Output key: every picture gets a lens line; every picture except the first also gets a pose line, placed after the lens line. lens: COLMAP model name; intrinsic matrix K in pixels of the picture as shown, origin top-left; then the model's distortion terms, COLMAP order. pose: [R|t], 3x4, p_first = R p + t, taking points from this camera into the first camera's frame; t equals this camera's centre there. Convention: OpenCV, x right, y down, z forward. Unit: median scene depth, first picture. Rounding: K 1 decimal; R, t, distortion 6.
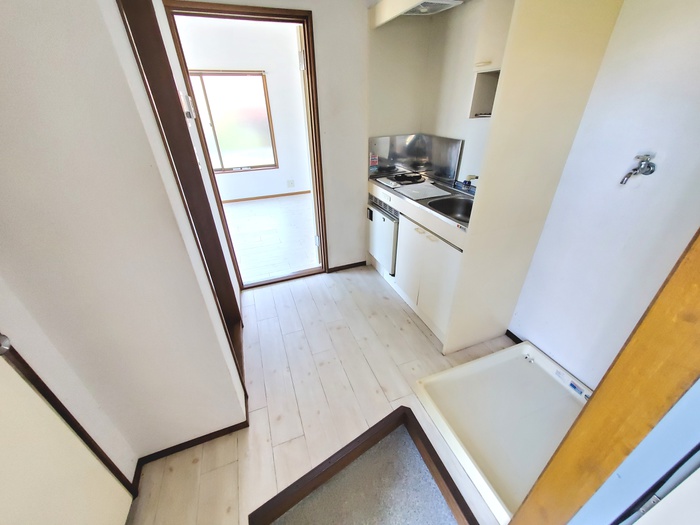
lens RADIAL K [[275.7, 0, 346.0], [0, 275.7, 260.1], [0, 0, 1]] dist [0.007336, -0.000038]
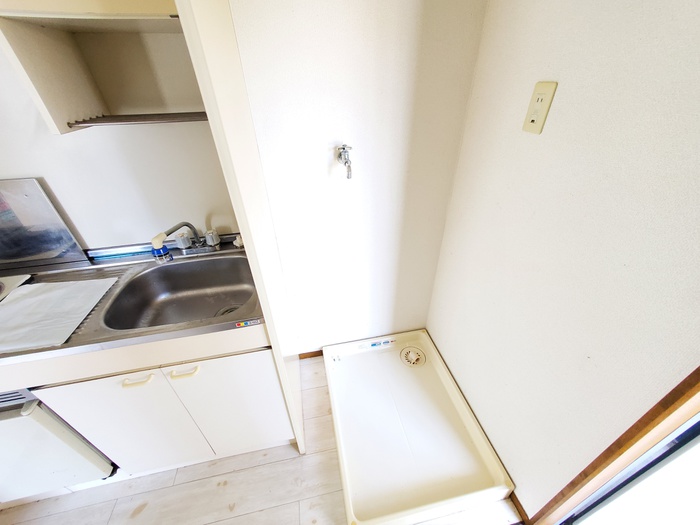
lens RADIAL K [[273.8, 0, 351.7], [0, 273.8, 258.9], [0, 0, 1]] dist [0.001315, 0.000046]
pose [[0.150608, -0.528352, 0.835560, 0.035812], [0.497023, 0.771083, 0.397994, -0.218282], [-0.854567, 0.355352, 0.378735, 0.368432]]
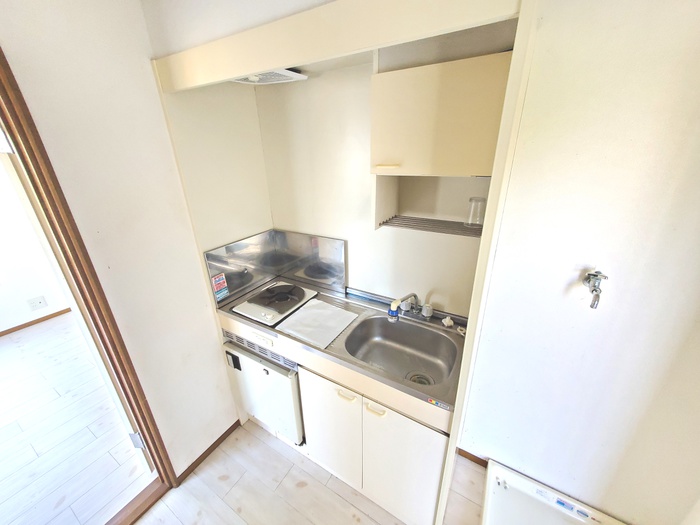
lens RADIAL K [[275.7, 0, 346.0], [0, 275.7, 260.1], [0, 0, 1]] dist [0.007336, -0.000038]
pose [[0.783049, -0.226544, 0.579234, -0.026634], [0.310126, 0.949488, -0.047896, -0.303263], [-0.539125, 0.217140, 0.813753, 0.343299]]
